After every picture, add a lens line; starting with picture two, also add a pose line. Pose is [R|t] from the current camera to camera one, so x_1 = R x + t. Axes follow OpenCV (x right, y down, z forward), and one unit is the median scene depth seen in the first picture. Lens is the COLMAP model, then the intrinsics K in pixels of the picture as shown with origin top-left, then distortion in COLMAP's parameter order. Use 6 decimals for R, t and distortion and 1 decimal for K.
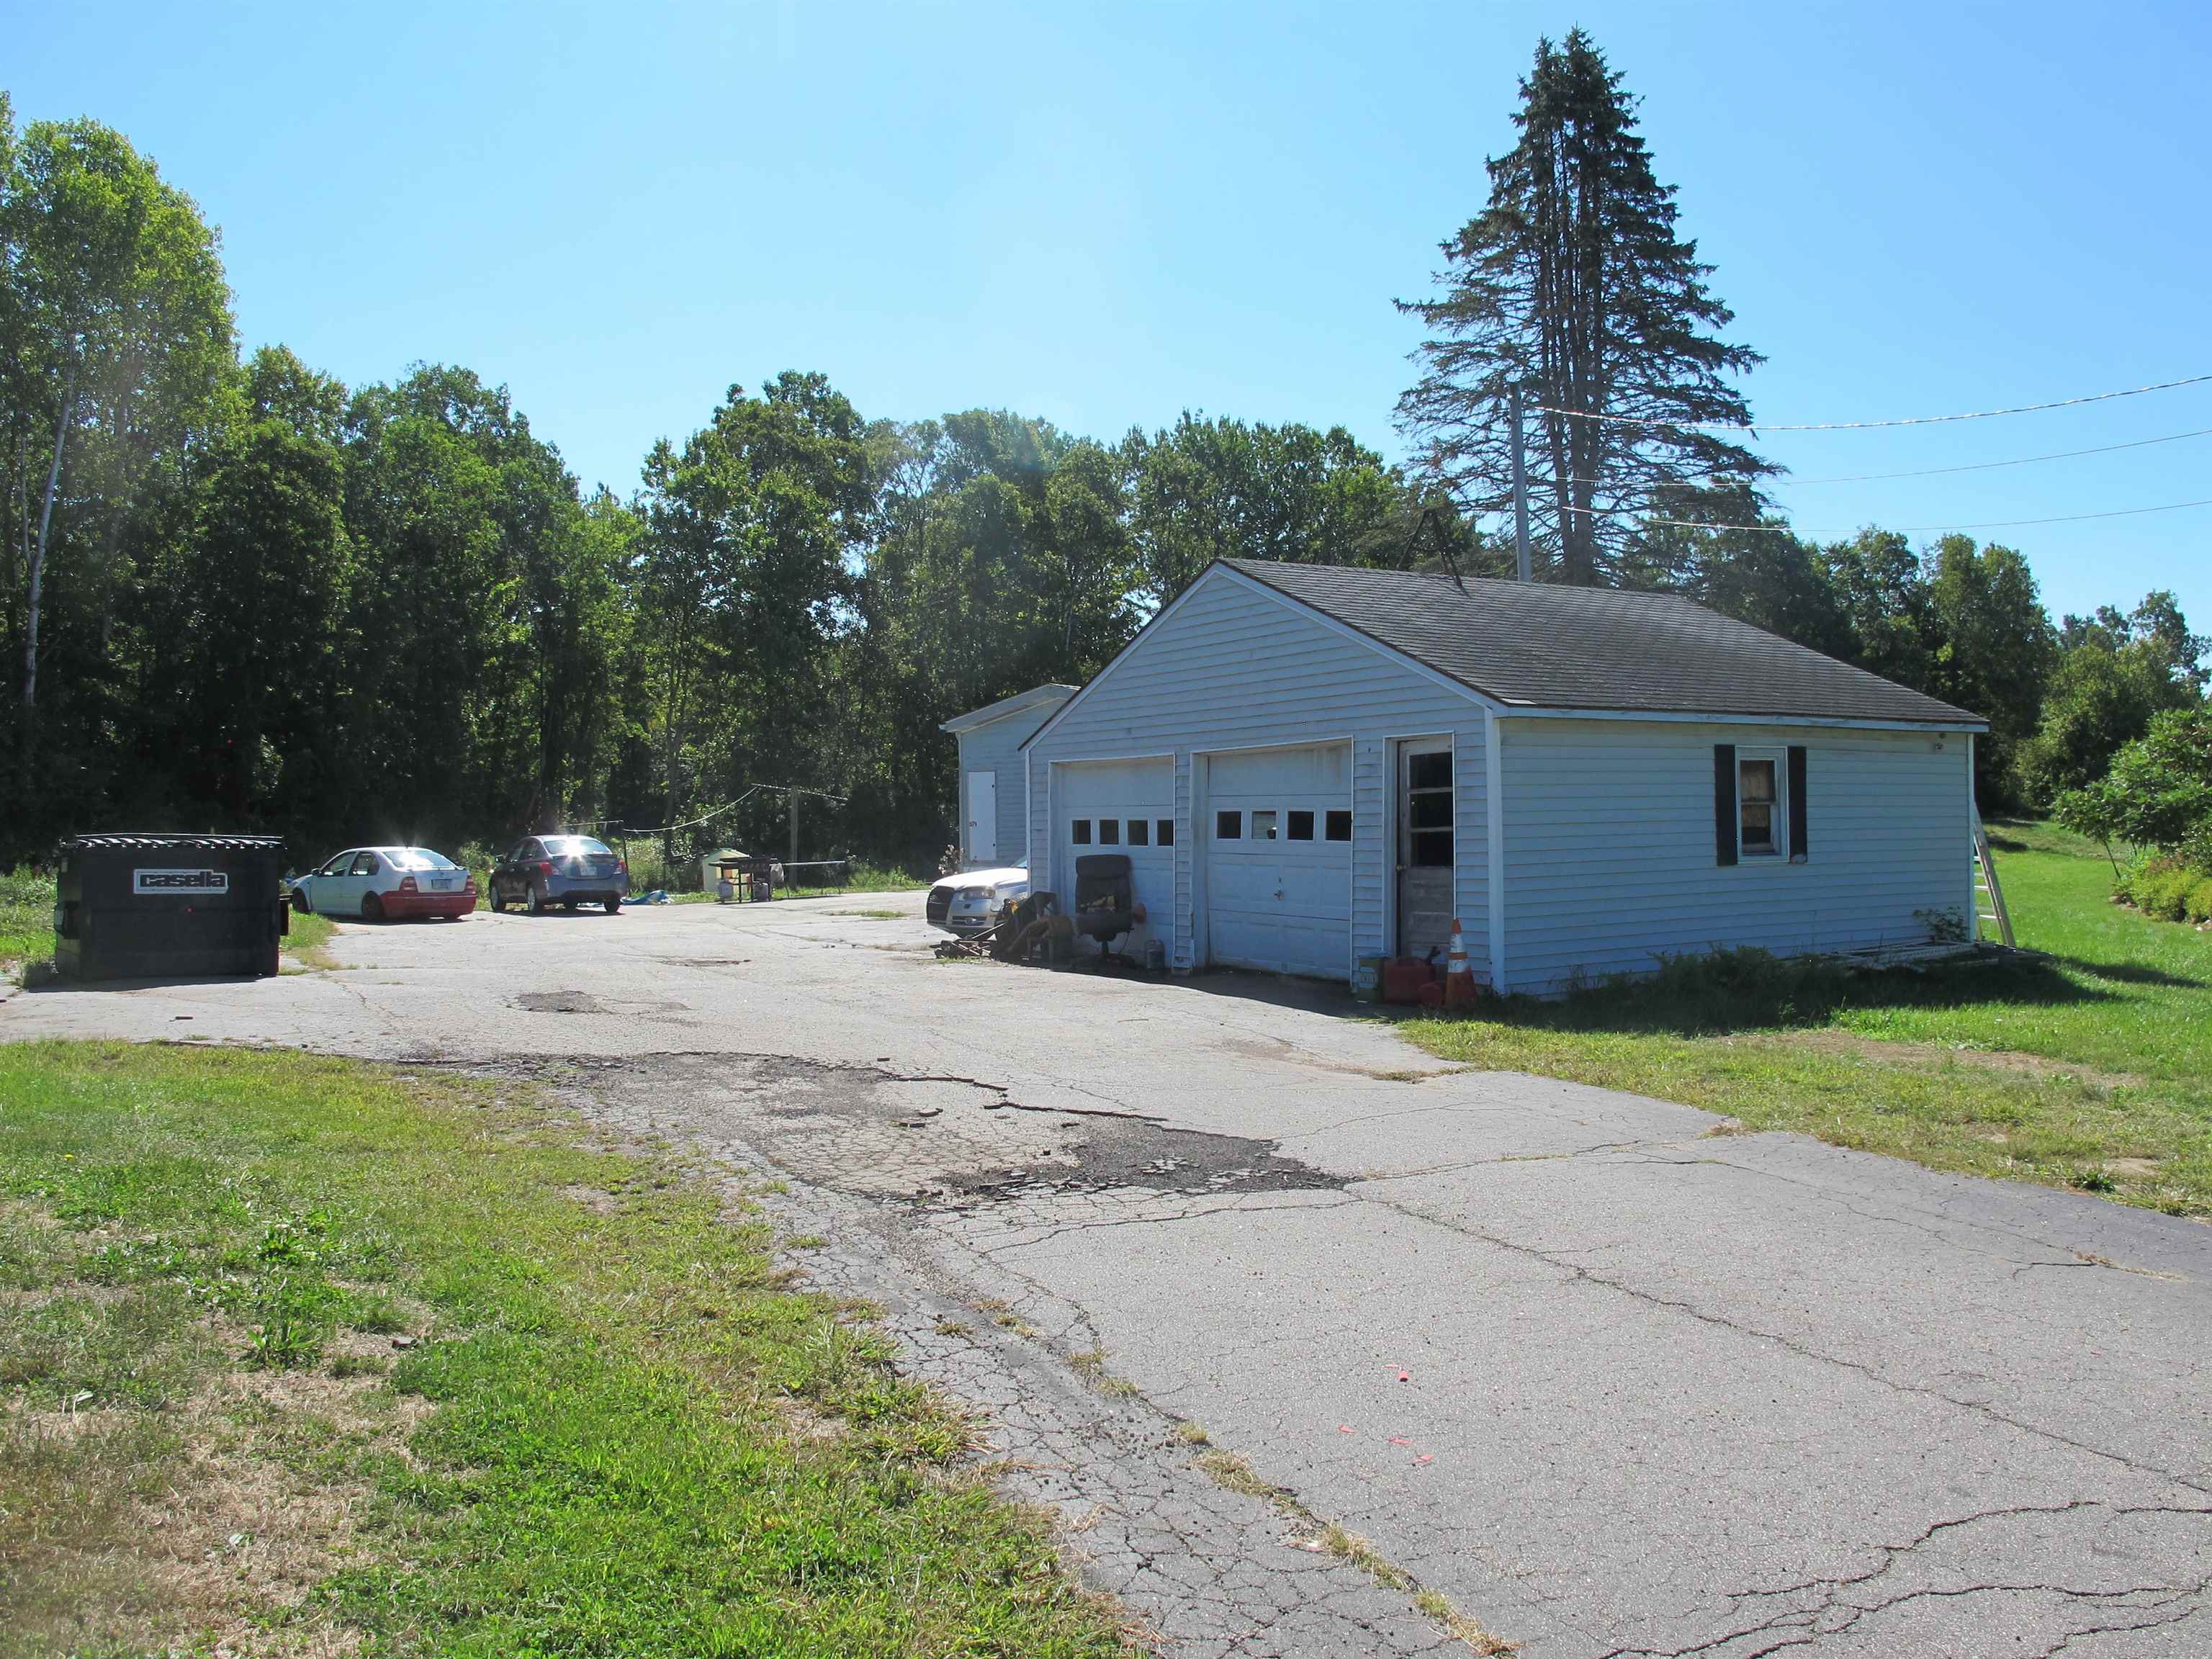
lens RADIAL K [[1876.4, 0, 1106.0], [0, 1876.4, 829.5], [0, 0, 1]] dist [-0.137074, 0.104670]
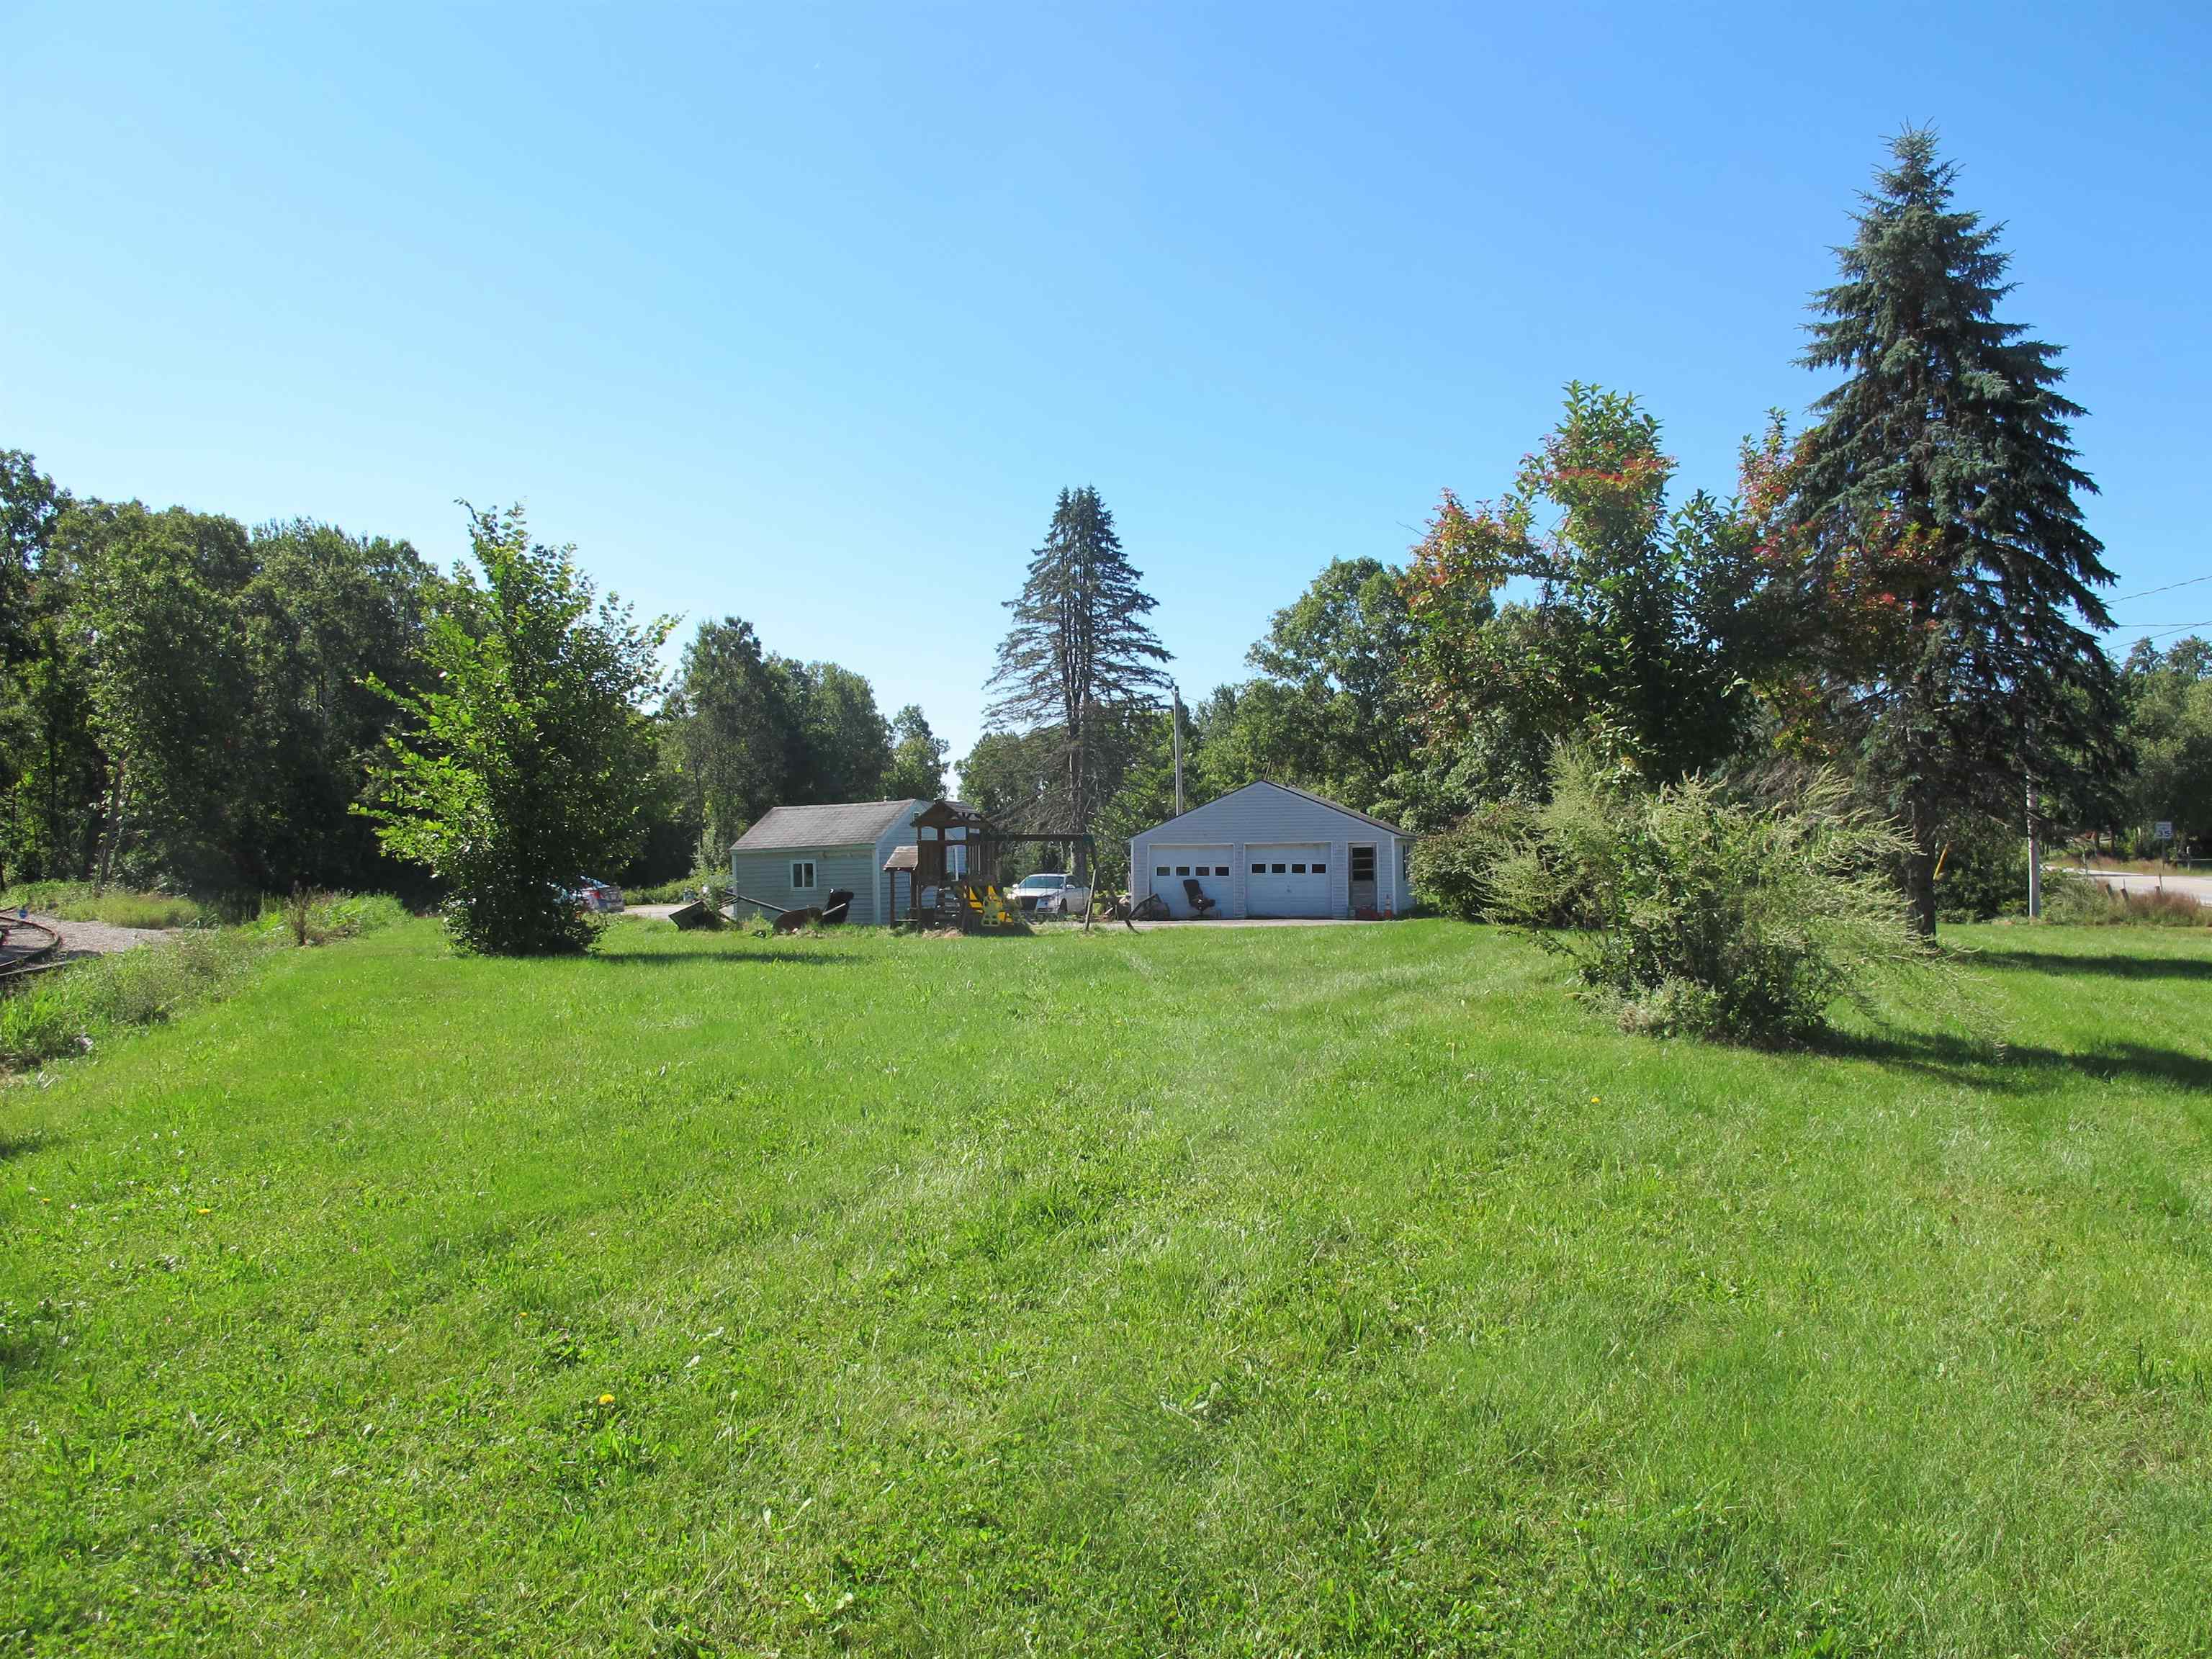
lens RADIAL K [[1876.4, 0, 1106.0], [0, 1876.4, 829.5], [0, 0, 1]] dist [-0.137074, 0.104670]
pose [[0.726280, 0.017383, 0.687179, -0.376277], [0.001731, 0.999631, -0.027116, 0.002762], [-0.687397, 0.020883, 0.725982, -0.174043]]
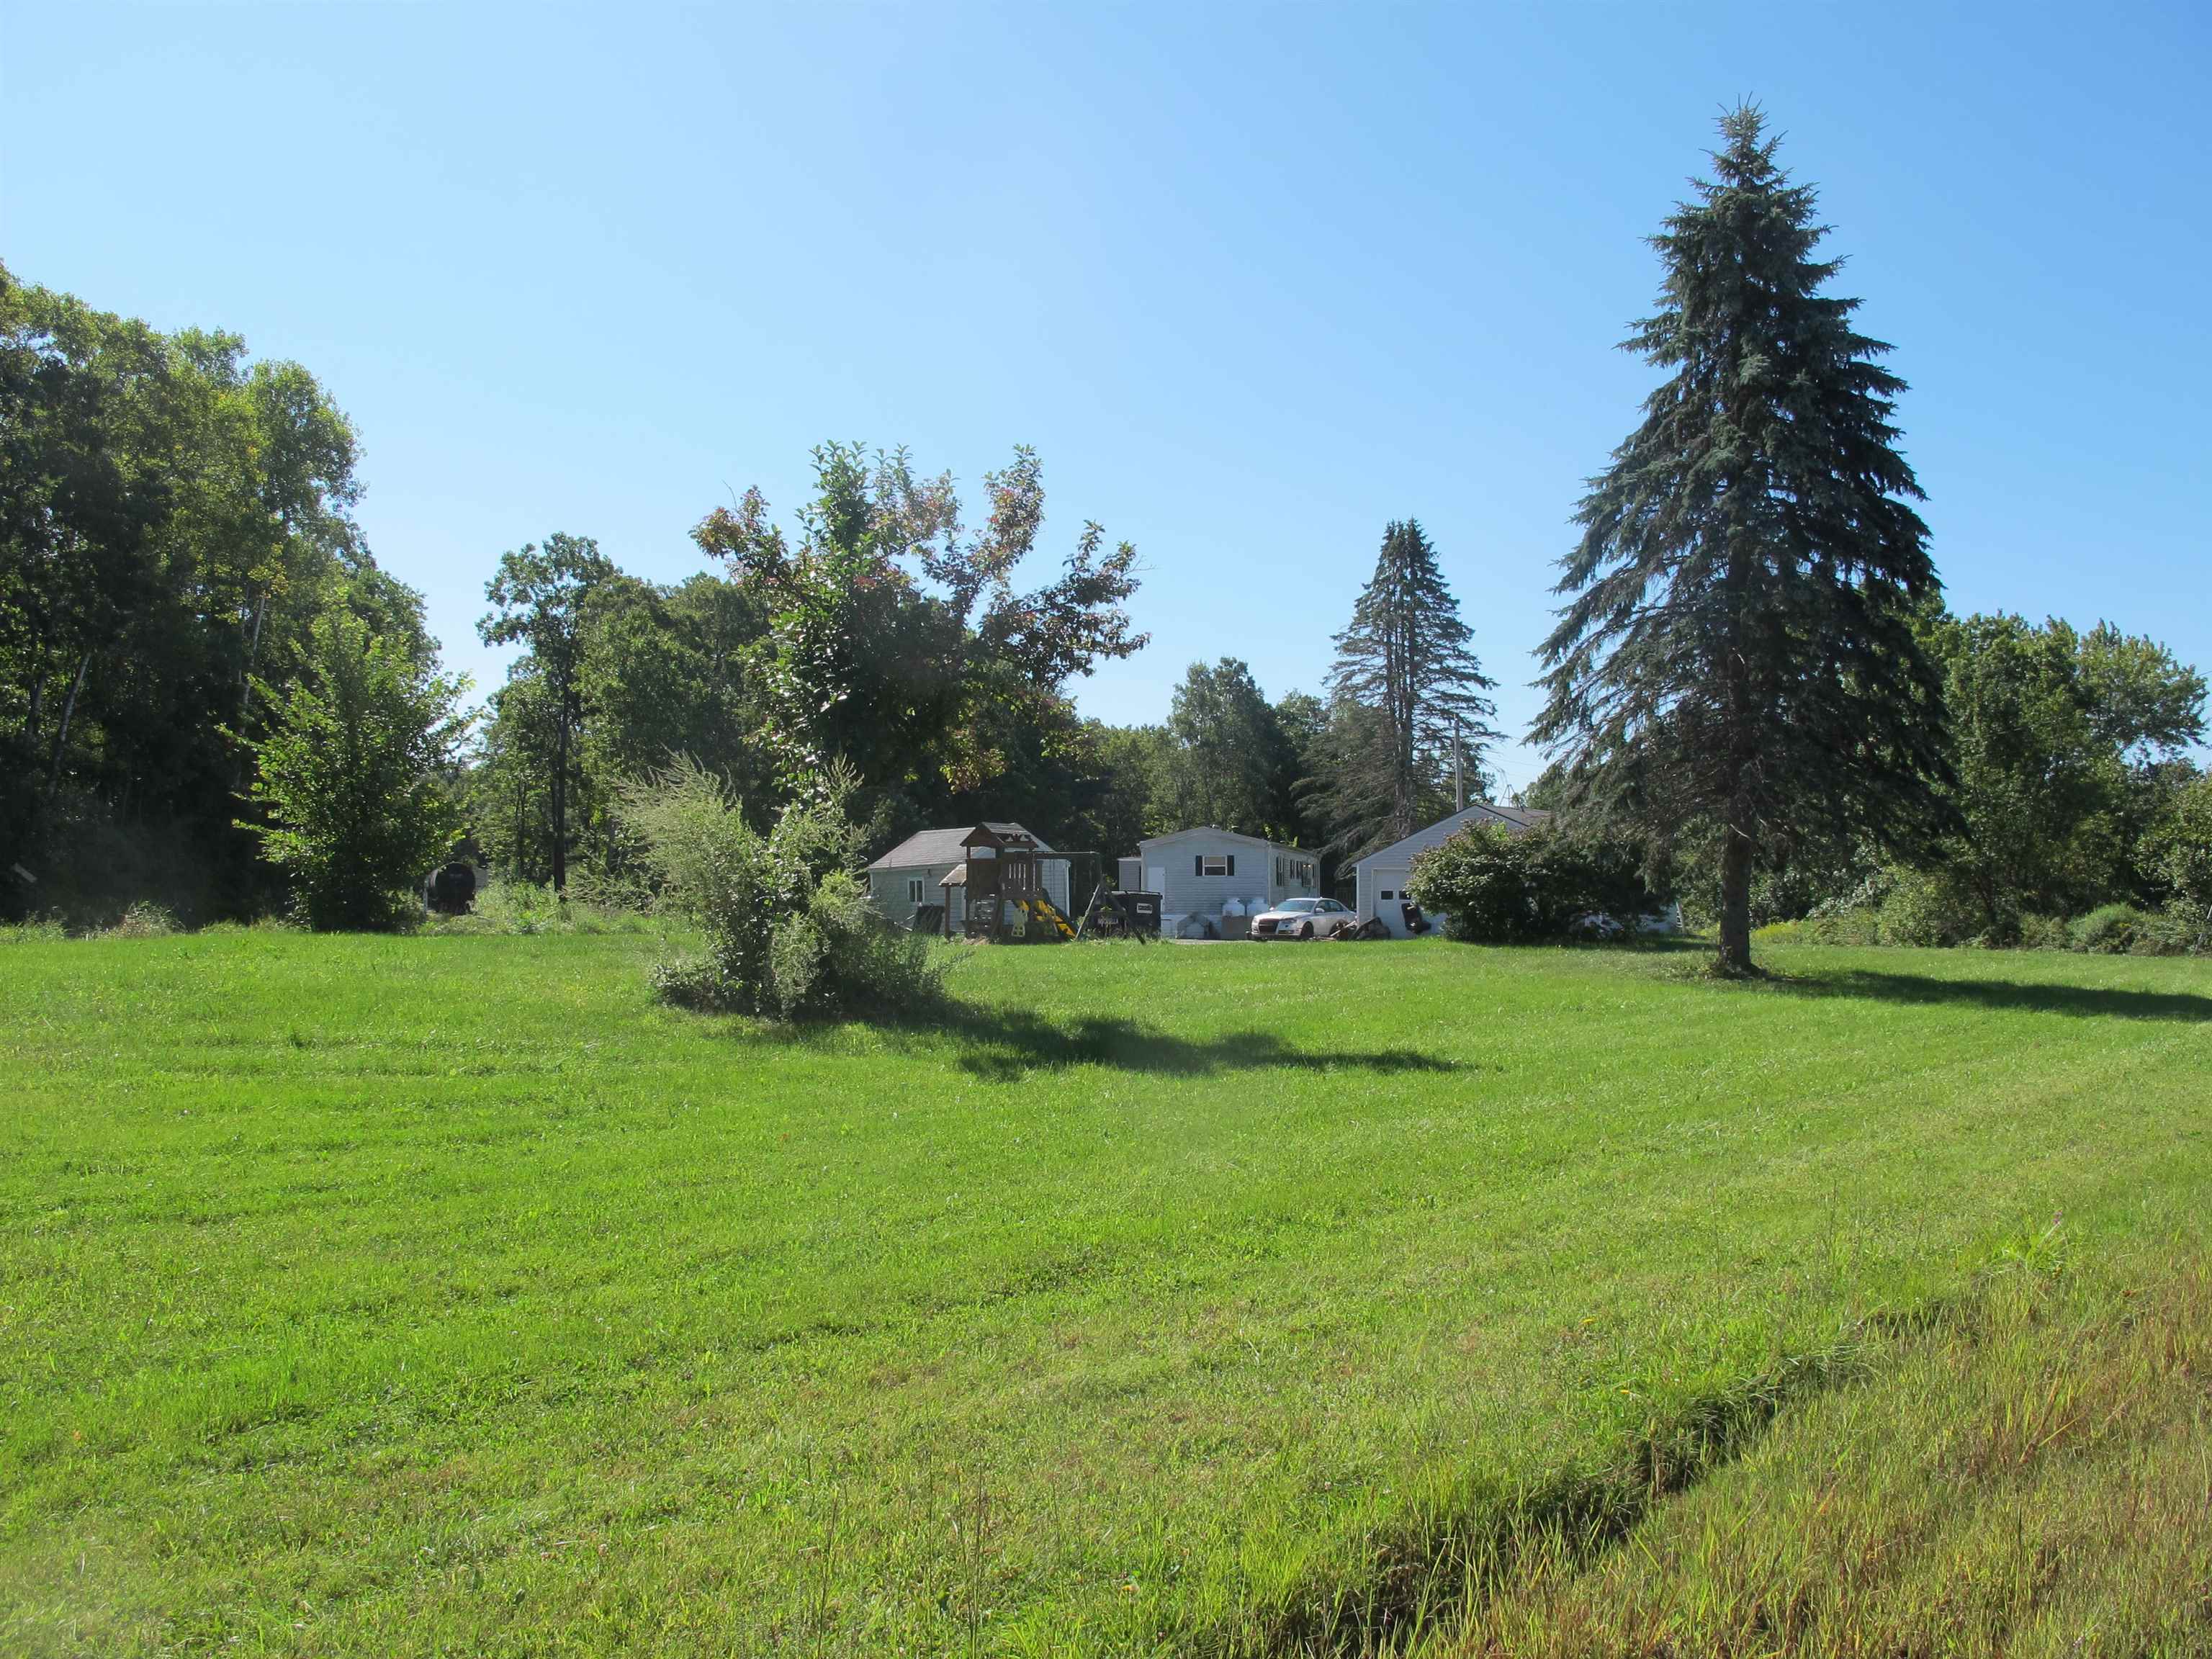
lens RADIAL K [[1876.4, 0, 1106.0], [0, 1876.4, 829.5], [0, 0, 1]] dist [-0.137074, 0.104670]
pose [[0.926757, 0.026936, 0.374695, -0.278634], [-0.010699, 0.998914, -0.045348, 0.006569], [-0.375510, 0.038018, 0.926038, -0.268135]]
